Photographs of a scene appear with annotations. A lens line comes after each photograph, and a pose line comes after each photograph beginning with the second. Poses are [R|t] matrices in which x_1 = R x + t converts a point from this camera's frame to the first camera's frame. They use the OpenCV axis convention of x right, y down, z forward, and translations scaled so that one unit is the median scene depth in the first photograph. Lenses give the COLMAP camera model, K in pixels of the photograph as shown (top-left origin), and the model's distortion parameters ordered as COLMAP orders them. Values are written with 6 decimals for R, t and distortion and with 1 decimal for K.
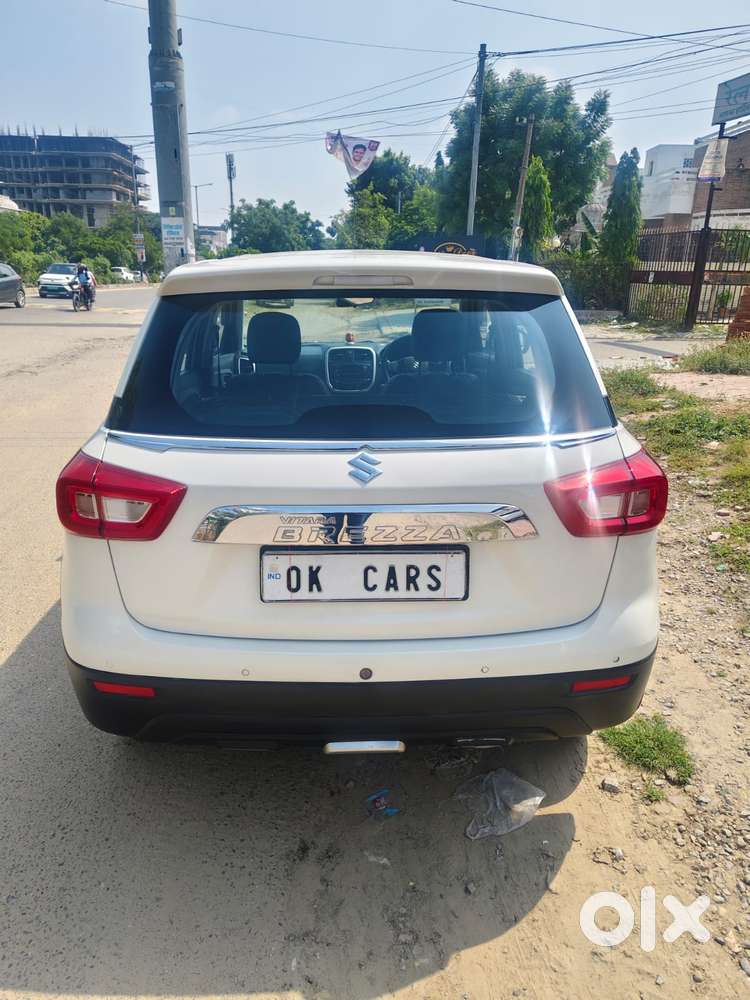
lens RADIAL K [[705.5, 0, 367.2], [0, 705.5, 512.2], [0, 0, 1]] dist [0.010442, 0.002292]
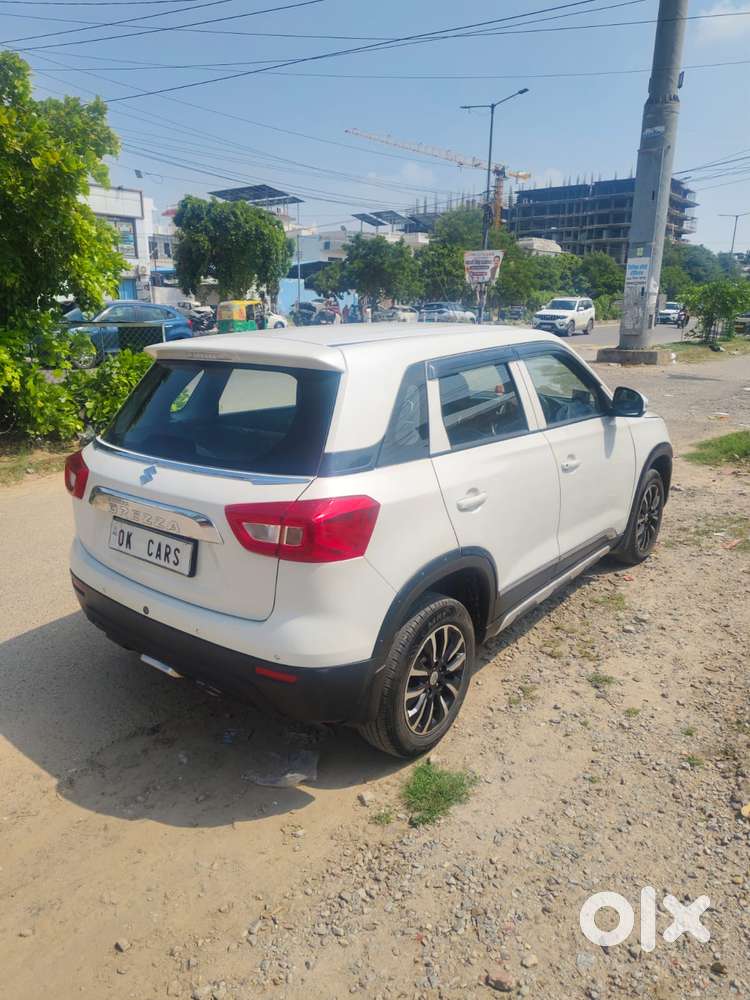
lens RADIAL K [[725.6, 0, 358.1], [0, 725.6, 499.3], [0, 0, 1]] dist [0.002790, -0.002085]
pose [[0.737267, 0.163827, -0.655437, 1.022513], [-0.205009, 0.978660, 0.014013, -0.093489], [0.643746, 0.124039, 0.755119, 0.066491]]
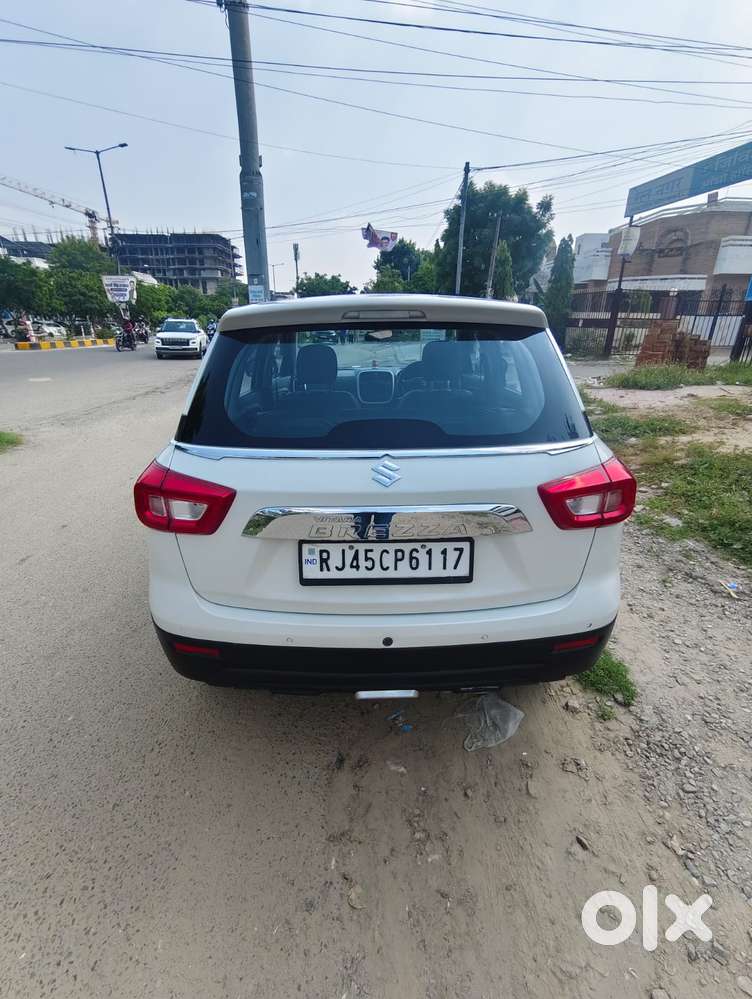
lens RADIAL K [[456.6, 0, 380.0], [0, 456.6, 506.1], [0, 0, 1]] dist [-0.003228, -0.000115]
pose [[0.999814, -0.004023, -0.018853, 0.000697], [0.005041, 0.998514, 0.054269, -0.036228], [0.018606, -0.054354, 0.998348, 0.162712]]
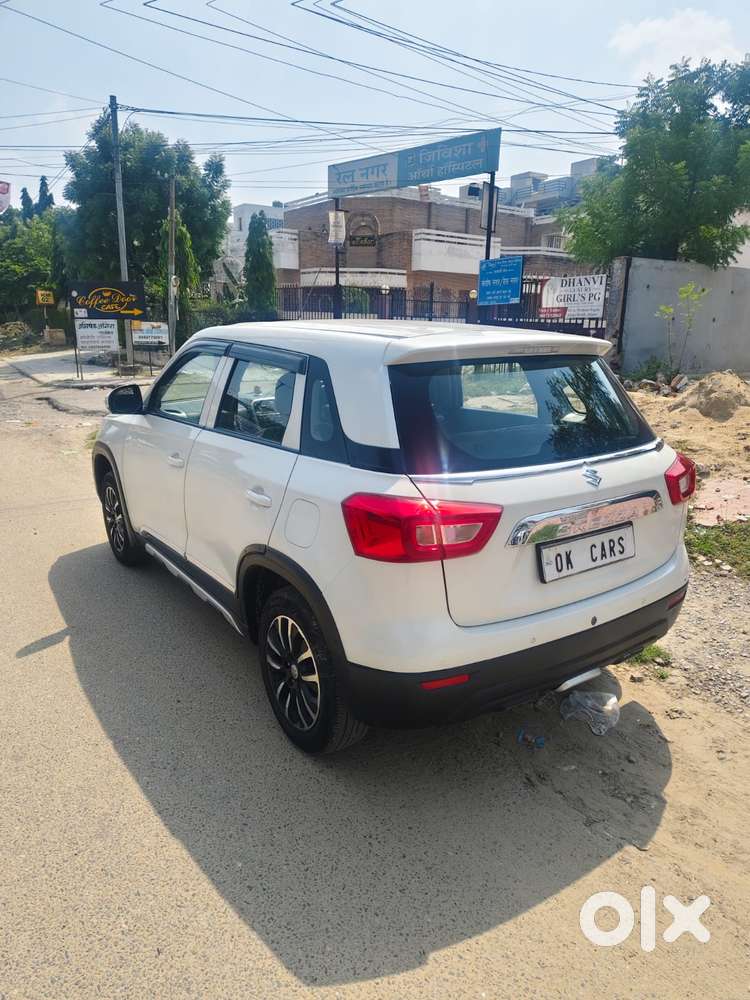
lens RADIAL K [[691.3, 0, 393.4], [0, 691.3, 527.7], [0, 0, 1]] dist [0.058958, -0.065739]
pose [[0.830928, -0.158474, 0.533334, -0.821895], [0.176092, 0.984207, 0.018098, -0.041715], [-0.527779, 0.078878, 0.845711, 0.007872]]
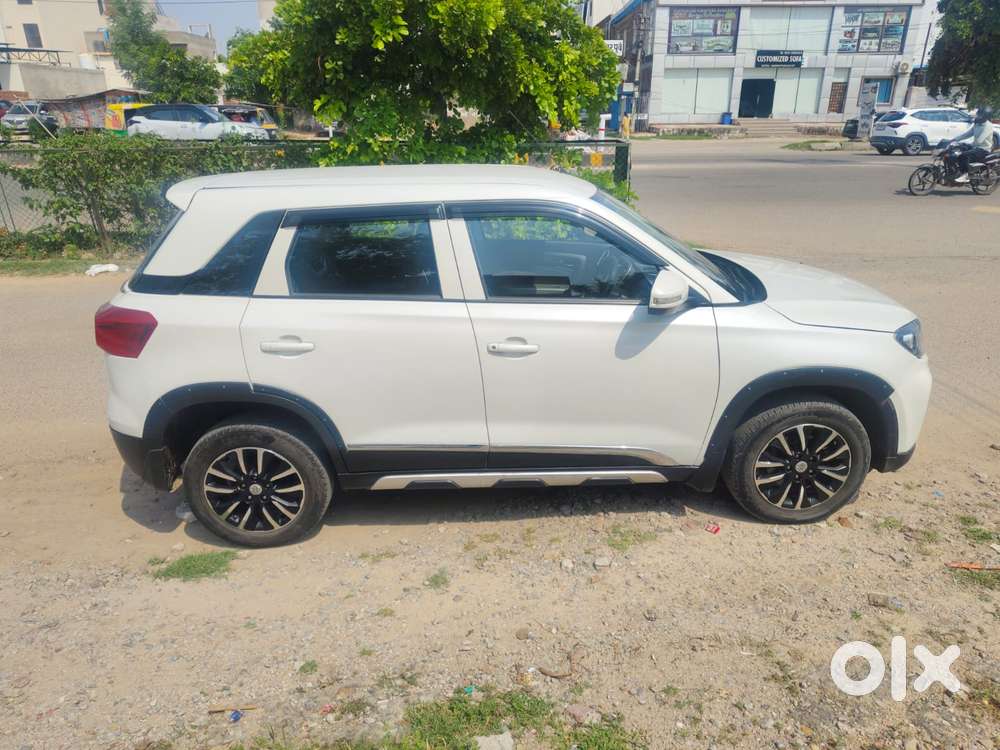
lens RADIAL K [[725.6, 0, 500.8], [0, 725.6, 391.9], [0, 0, 1]] dist [0.002790, -0.002085]
pose [[-0.040648, 0.360721, -0.931788, 1.600120], [-0.318651, 0.879183, 0.354257, -0.636127], [0.947000, 0.311315, 0.079207, 1.427986]]
